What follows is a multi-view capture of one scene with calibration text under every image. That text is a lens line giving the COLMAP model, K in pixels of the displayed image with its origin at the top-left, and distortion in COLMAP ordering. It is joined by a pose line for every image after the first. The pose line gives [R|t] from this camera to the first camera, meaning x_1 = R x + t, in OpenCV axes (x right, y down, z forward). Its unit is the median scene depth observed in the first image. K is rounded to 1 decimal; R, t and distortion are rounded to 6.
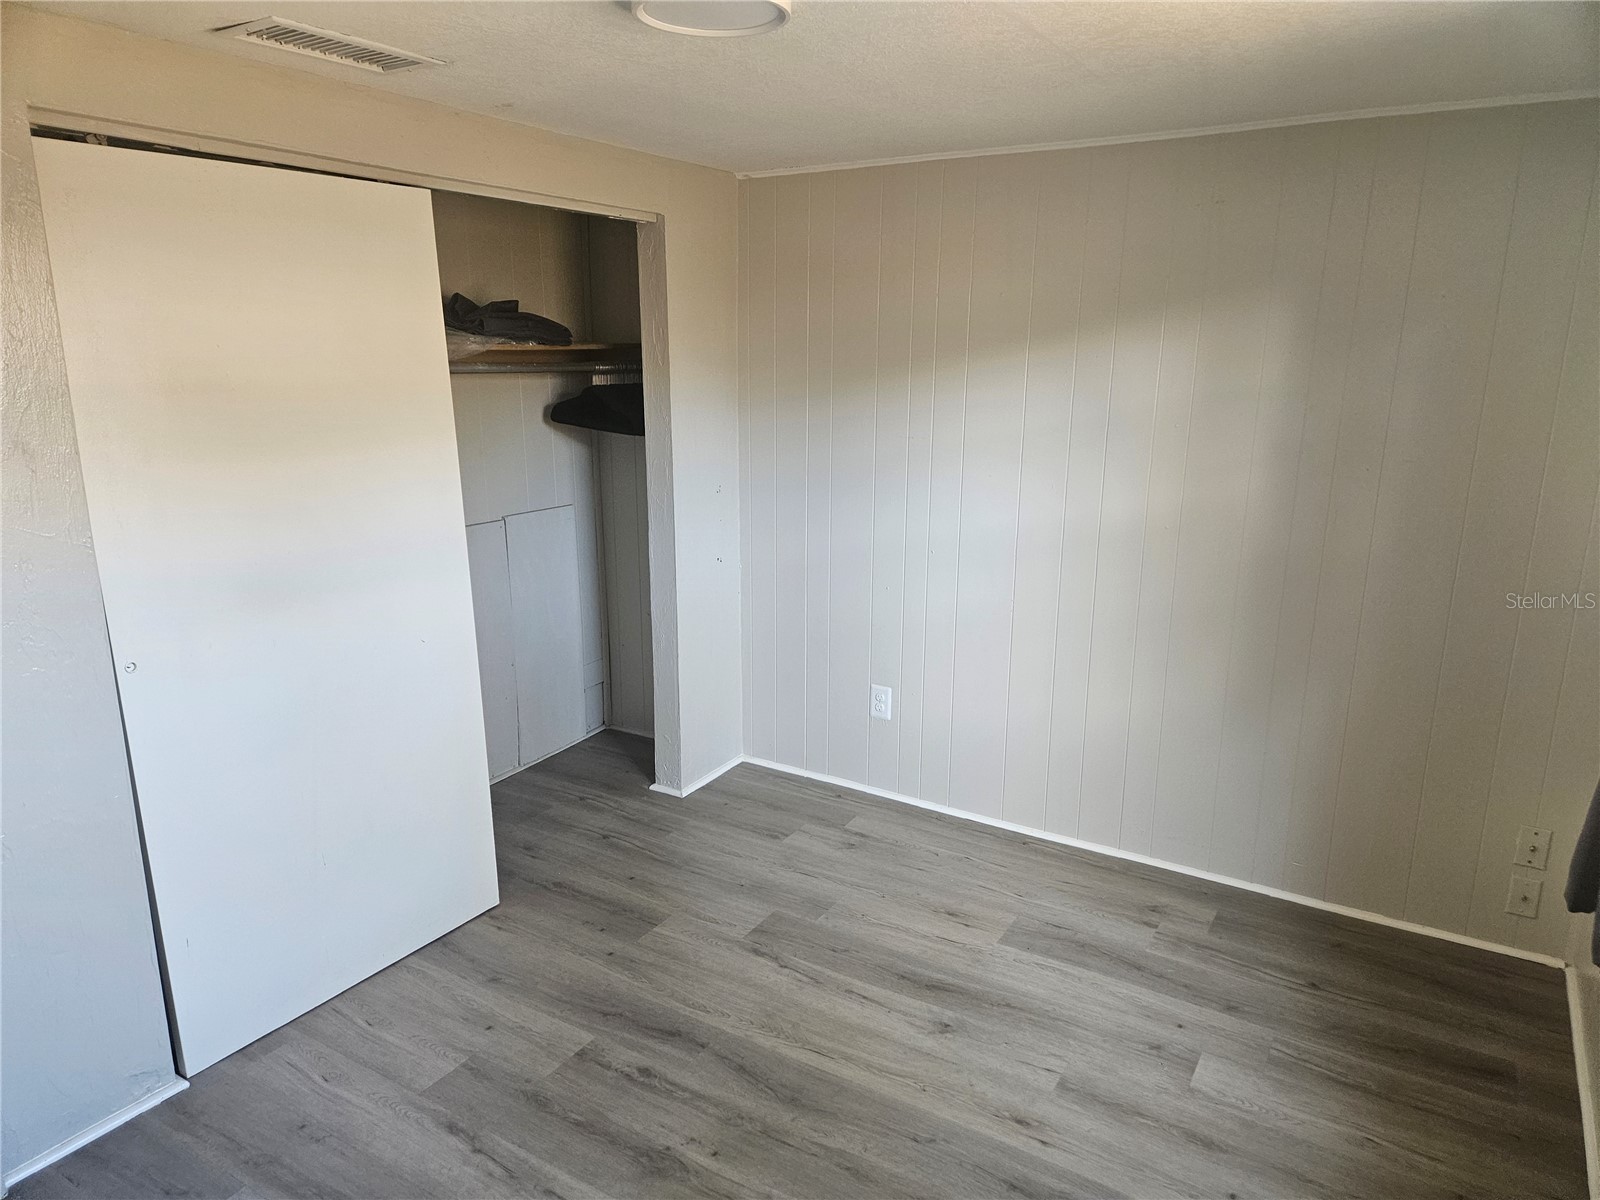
lens RADIAL K [[1053.0, 0, 799.2], [0, 1053.0, 598.8], [0, 0, 1]] dist [0.060956, -0.025618]
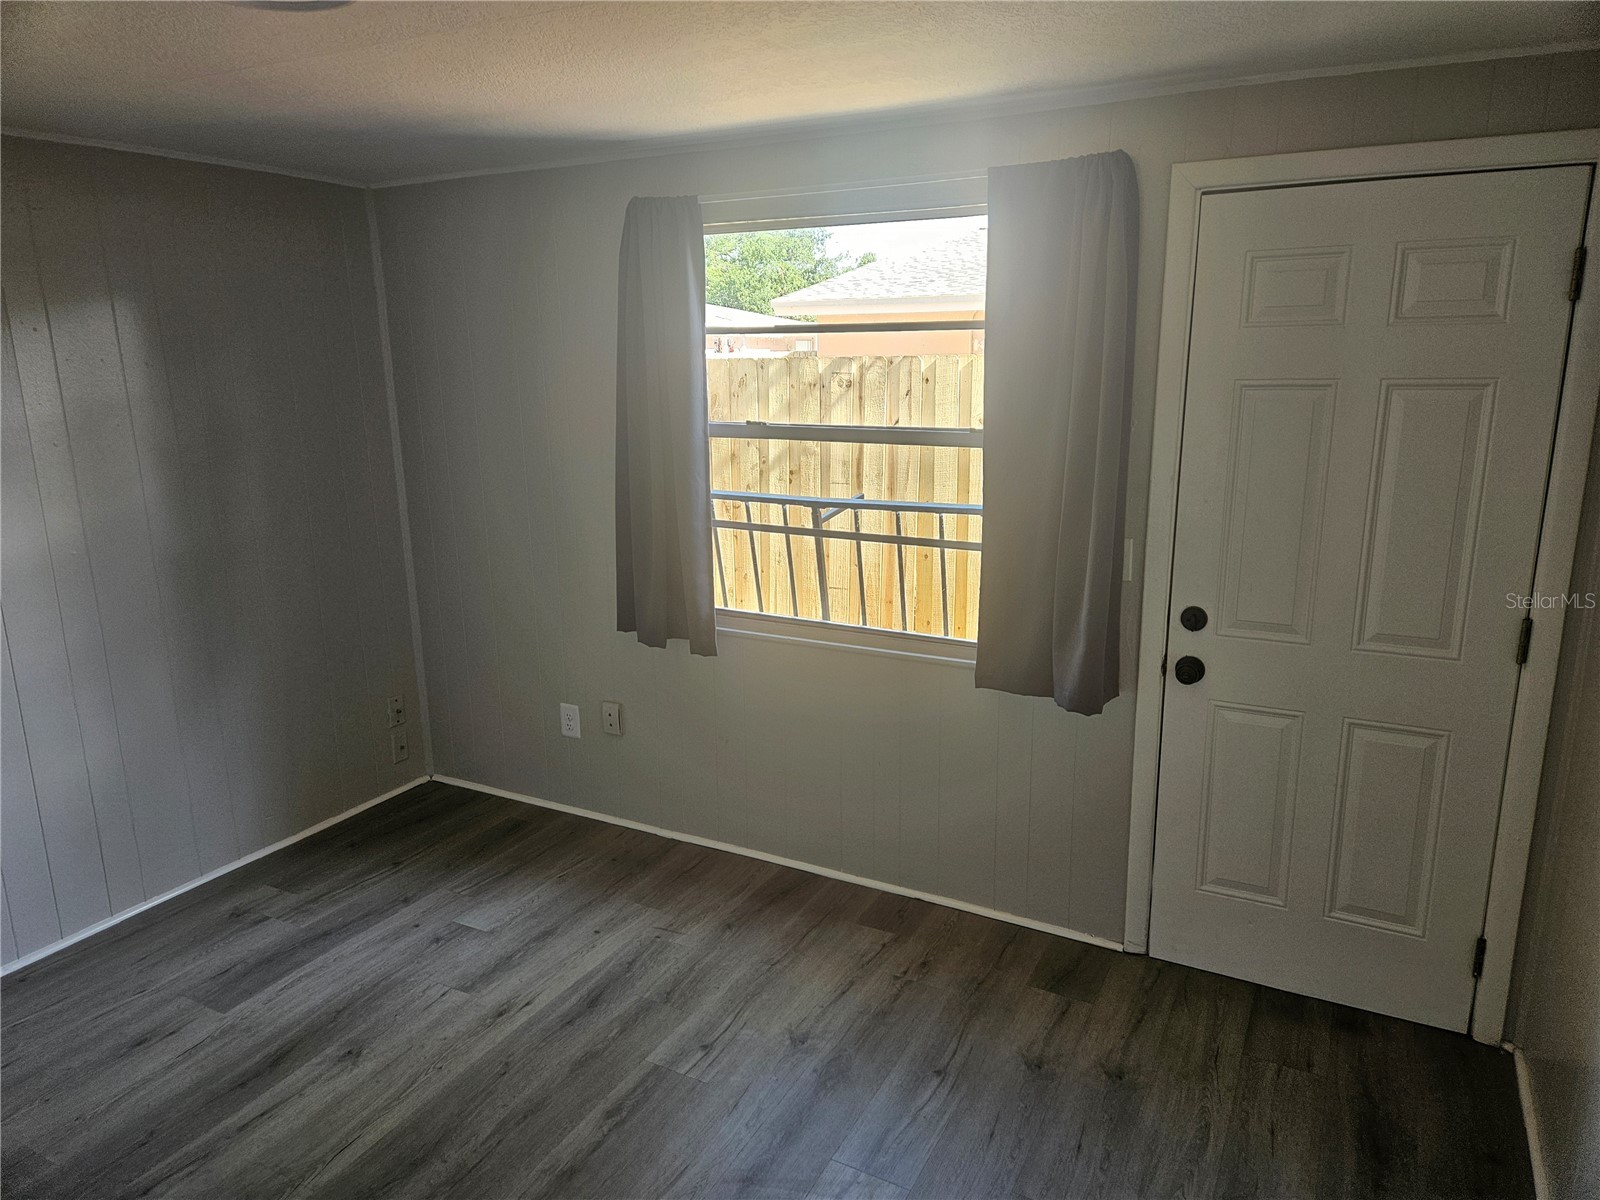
lens RADIAL K [[1053.0, 0, 799.0], [0, 1053.0, 594.6], [0, 0, 1]] dist [0.060956, -0.025618]
pose [[-0.051330, -0.226591, 0.972636, -0.729458], [0.246681, 0.940866, 0.232208, -0.116239], [-0.967737, 0.251850, 0.007601, 0.483069]]
